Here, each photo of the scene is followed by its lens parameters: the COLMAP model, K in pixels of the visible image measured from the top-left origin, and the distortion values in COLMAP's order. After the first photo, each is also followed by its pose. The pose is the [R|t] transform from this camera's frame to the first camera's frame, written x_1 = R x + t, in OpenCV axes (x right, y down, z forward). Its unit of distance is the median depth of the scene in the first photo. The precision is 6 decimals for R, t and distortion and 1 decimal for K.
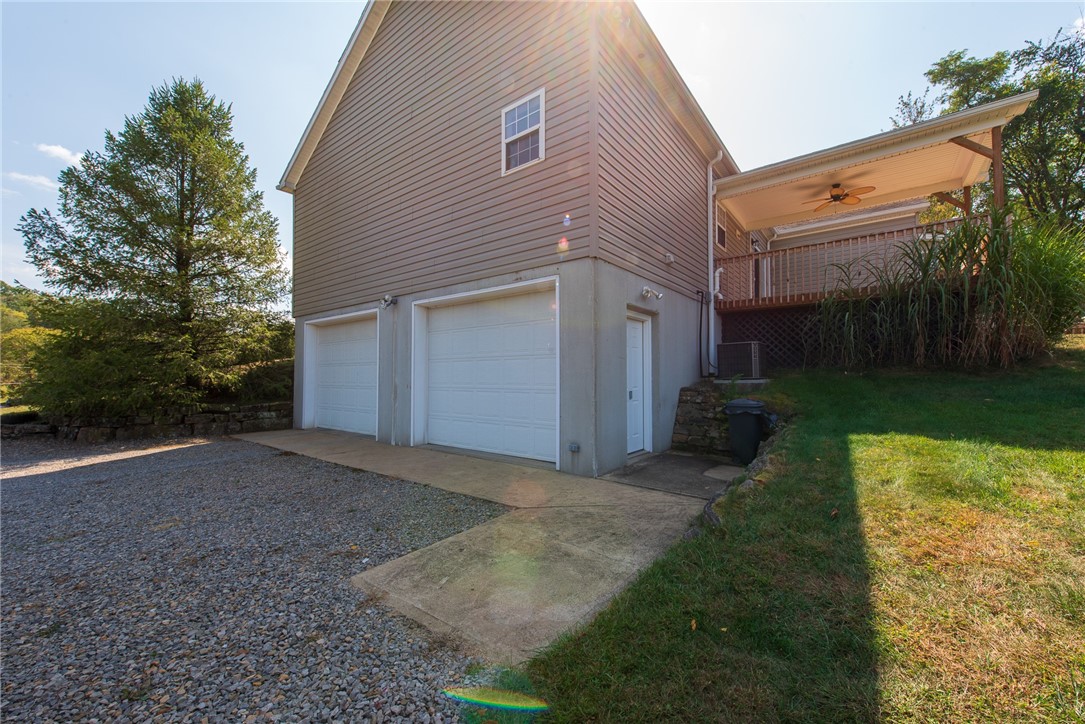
lens RADIAL K [[425.0, 0, 544.5], [0, 425.0, 365.0], [0, 0, 1]] dist [0.023188, -0.006442]
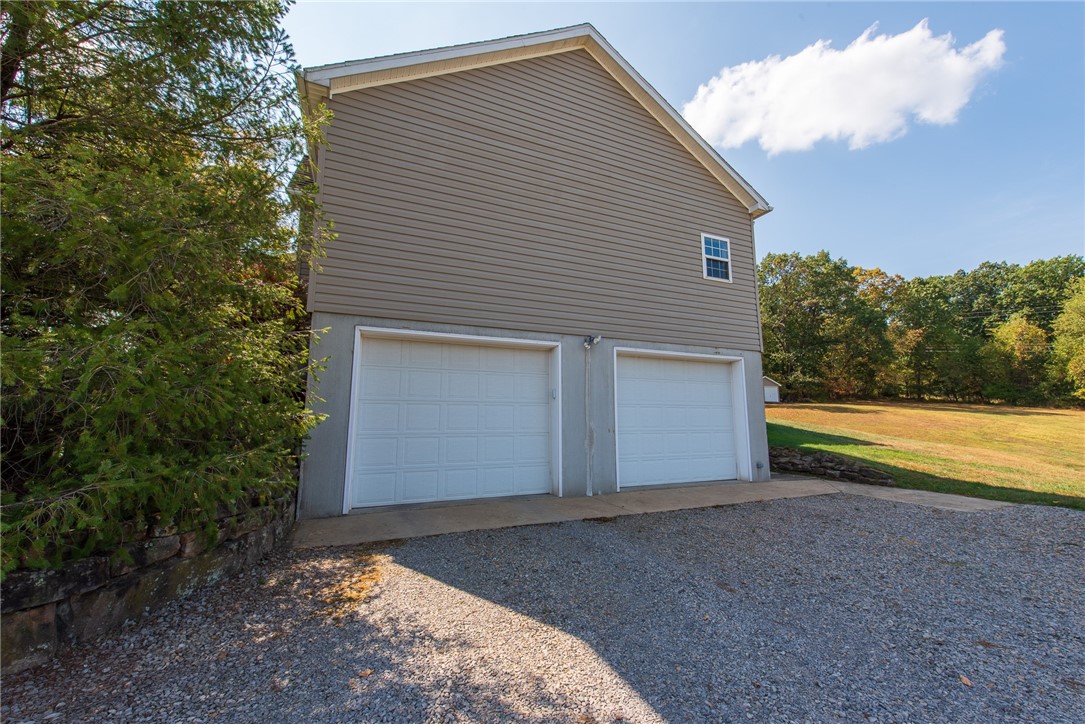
lens RADIAL K [[425.0, 0, 544.5], [0, 425.0, 365.0], [0, 0, 1]] dist [0.023188, -0.006442]
pose [[0.473221, 0.118075, 0.872995, -1.553630], [-0.023165, 0.992302, -0.121655, 0.028421], [-0.880639, 0.037347, 0.472313, 0.810794]]
